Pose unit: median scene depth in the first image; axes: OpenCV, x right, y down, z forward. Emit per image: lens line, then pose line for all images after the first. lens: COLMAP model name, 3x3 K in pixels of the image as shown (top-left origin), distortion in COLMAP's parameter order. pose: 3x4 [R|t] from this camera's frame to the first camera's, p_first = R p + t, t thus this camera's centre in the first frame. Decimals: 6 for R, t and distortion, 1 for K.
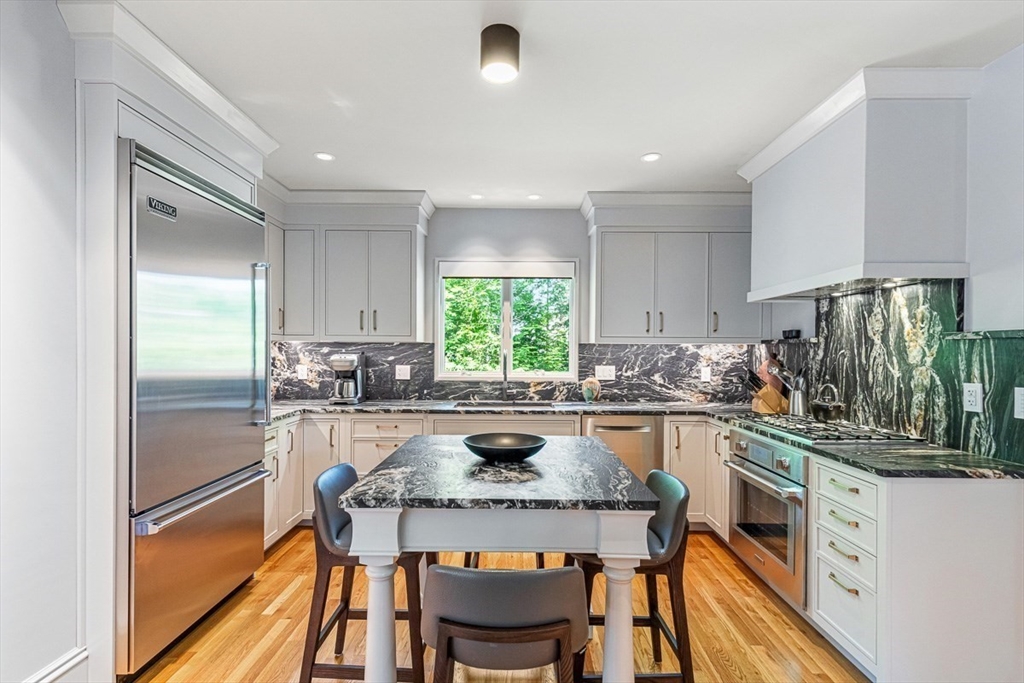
lens RADIAL K [[464.0, 0, 514.2], [0, 464.0, 350.5], [0, 0, 1]] dist [0.013435, -0.003080]
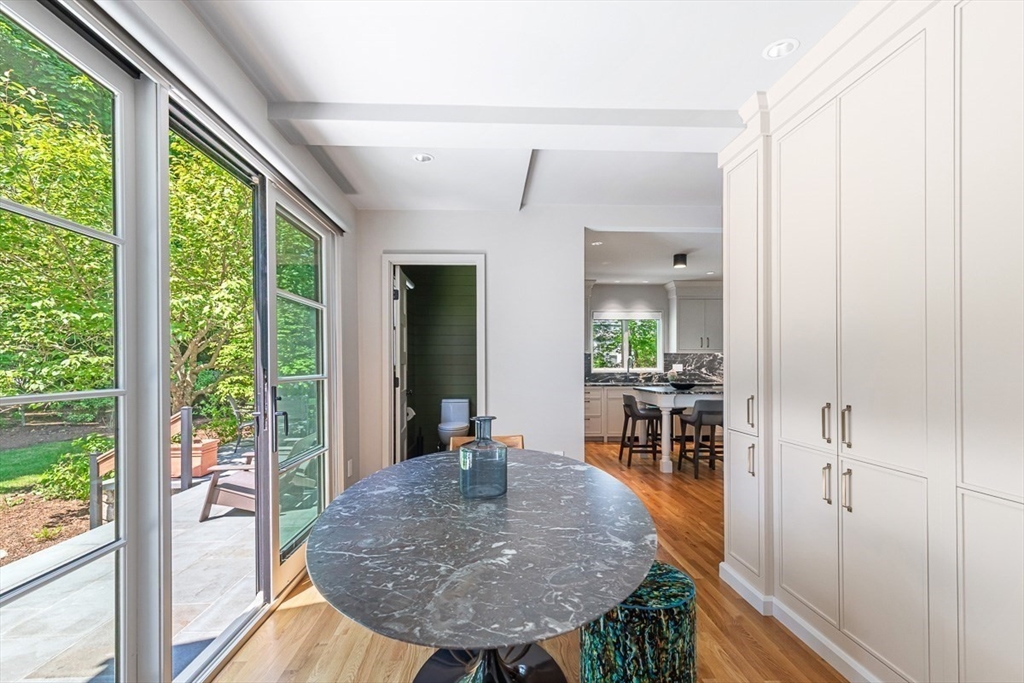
lens RADIAL K [[464.0, 0, 506.1], [0, 464.0, 361.2], [0, 0, 1]] dist [0.013435, -0.003080]
pose [[0.999125, -0.009893, 0.040647, -0.725980], [0.010000, 0.999947, -0.002415, 0.019799], [-0.040621, 0.002820, 0.999171, -1.120229]]
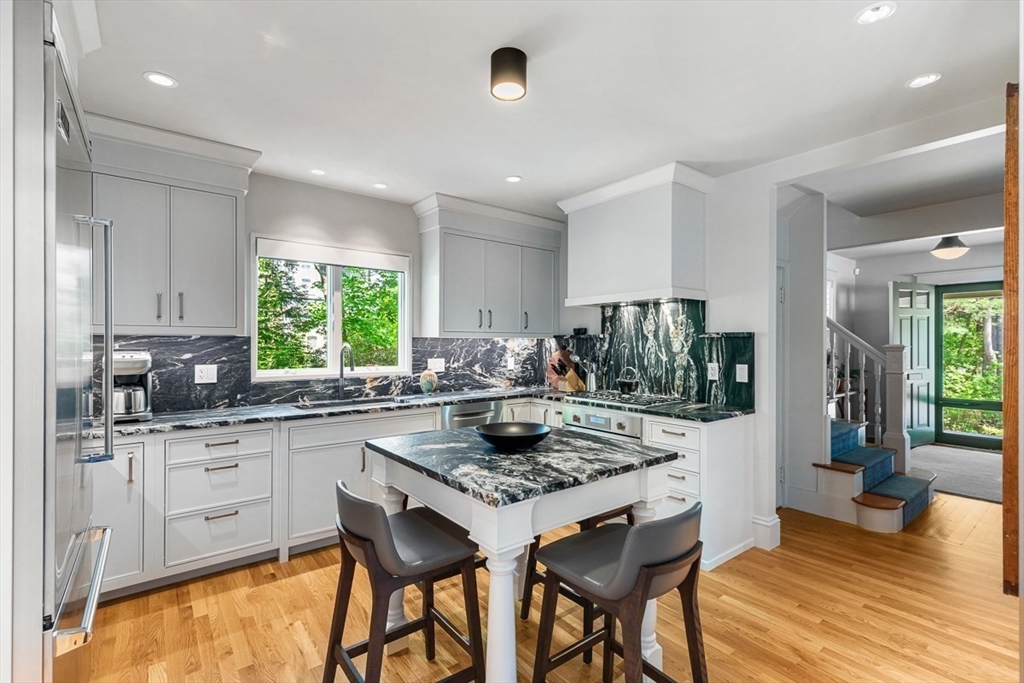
lens RADIAL K [[464.0, 0, 513.5], [0, 464.0, 343.3], [0, 0, 1]] dist [0.013435, -0.003080]
pose [[0.781639, -0.005700, 0.623704, -0.383554], [0.003559, 0.999983, 0.004679, -0.007309], [-0.623720, -0.001438, 0.781646, 0.079555]]
